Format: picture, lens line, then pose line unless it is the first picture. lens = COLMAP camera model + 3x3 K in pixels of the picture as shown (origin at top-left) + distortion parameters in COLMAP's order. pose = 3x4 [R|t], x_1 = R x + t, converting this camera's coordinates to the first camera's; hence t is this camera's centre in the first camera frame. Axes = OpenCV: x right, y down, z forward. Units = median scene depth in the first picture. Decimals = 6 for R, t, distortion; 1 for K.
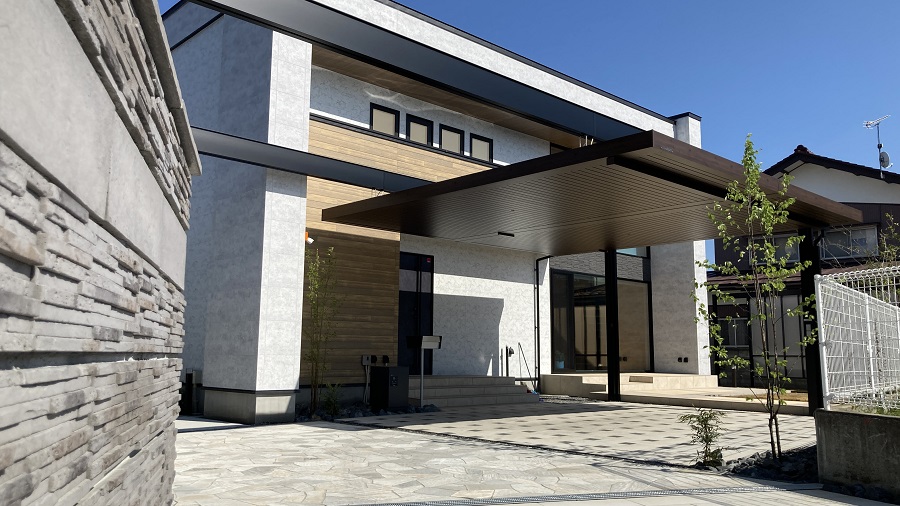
lens RADIAL K [[734.9, 0, 442.0], [0, 734.9, 239.3], [0, 0, 1]] dist [0.053662, -0.079230]
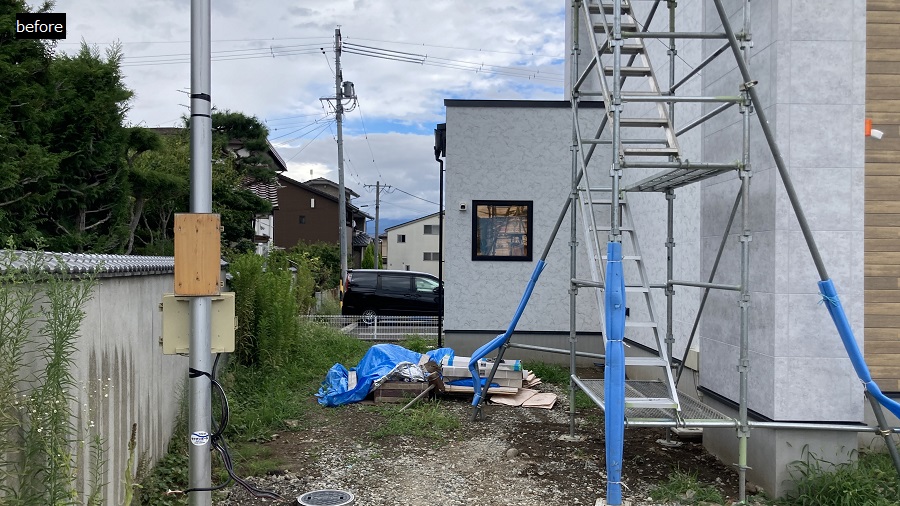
lens RADIAL K [[734.9, 0, 462.3], [0, 734.9, 252.5], [0, 0, 1]] dist [0.053662, -0.079230]
pose [[0.750637, -0.009197, -0.660651, -0.042153], [0.097781, 0.990439, 0.097312, 0.003077], [0.653440, -0.137645, 0.744359, 0.316661]]
